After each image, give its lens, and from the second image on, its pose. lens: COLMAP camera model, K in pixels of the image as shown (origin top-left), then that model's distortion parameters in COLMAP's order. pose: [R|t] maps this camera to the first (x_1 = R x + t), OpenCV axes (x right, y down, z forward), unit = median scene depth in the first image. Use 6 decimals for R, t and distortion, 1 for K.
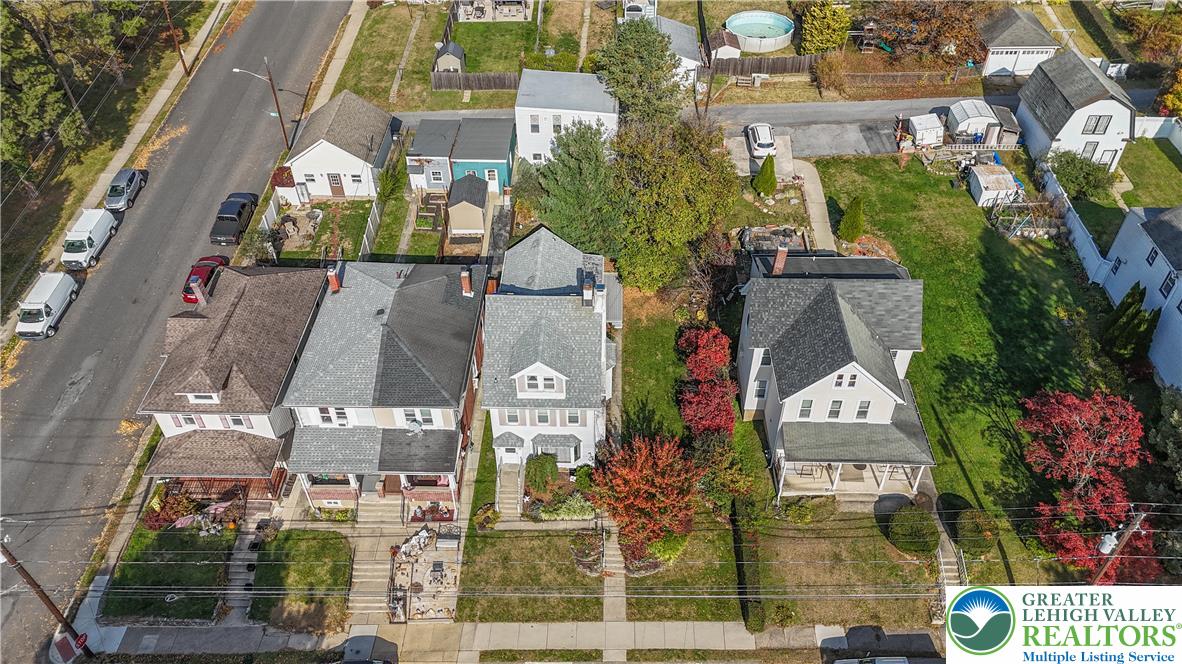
lens RADIAL K [[866.5, 0, 586.6], [0, 866.5, 333.0], [0, 0, 1]] dist [0.091238, -0.091244]
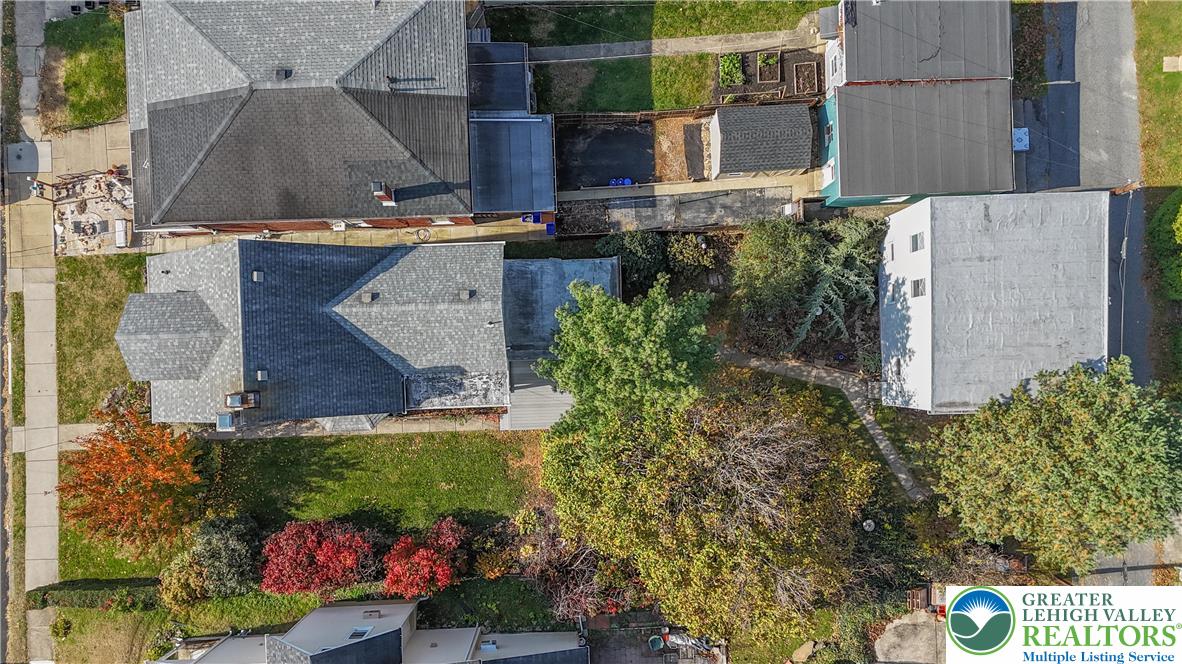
lens RADIAL K [[866.5, 0, 586.6], [0, 866.5, 333.0], [0, 0, 1]] dist [0.091238, -0.091244]
pose [[0.073216, 0.996939, 0.027412, -0.056797], [-0.660334, 0.027861, 0.750455, -0.673551], [0.747394, -0.073046, 0.660353, 0.773108]]
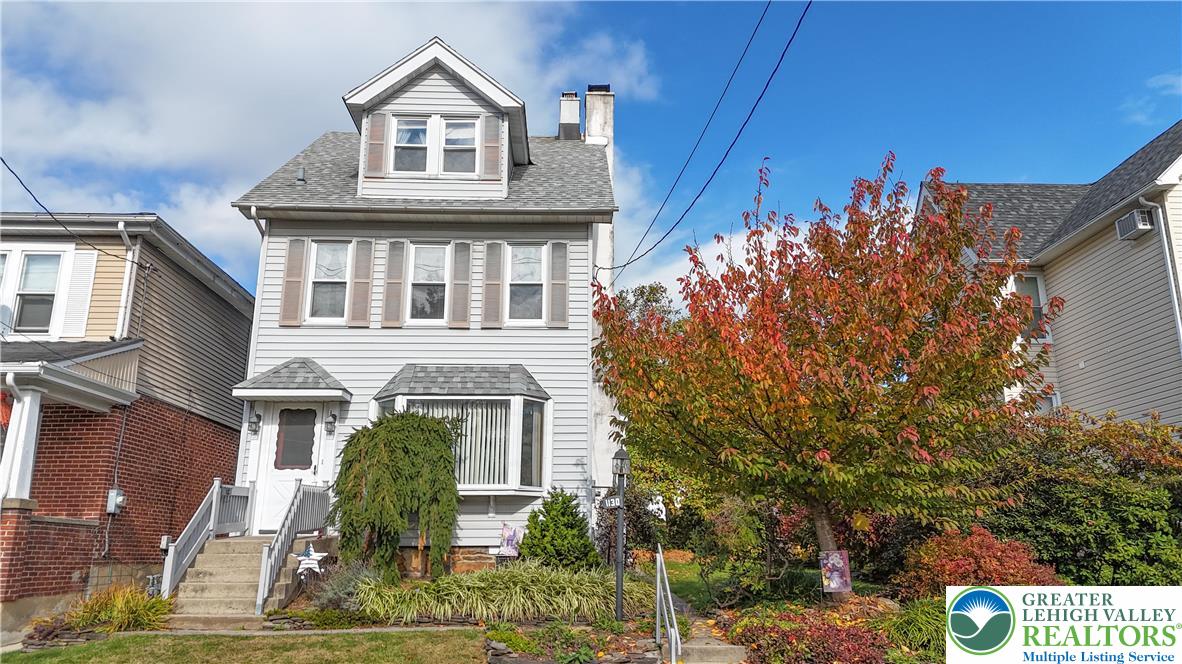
lens RADIAL K [[866.5, 0, 586.6], [0, 866.5, 333.0], [0, 0, 1]] dist [0.091238, -0.091244]
pose [[0.998125, 0.032220, 0.052043, -0.009142], [0.026613, 0.537230, -0.843016, 0.368756], [-0.055121, 0.842820, 0.535365, 0.836839]]
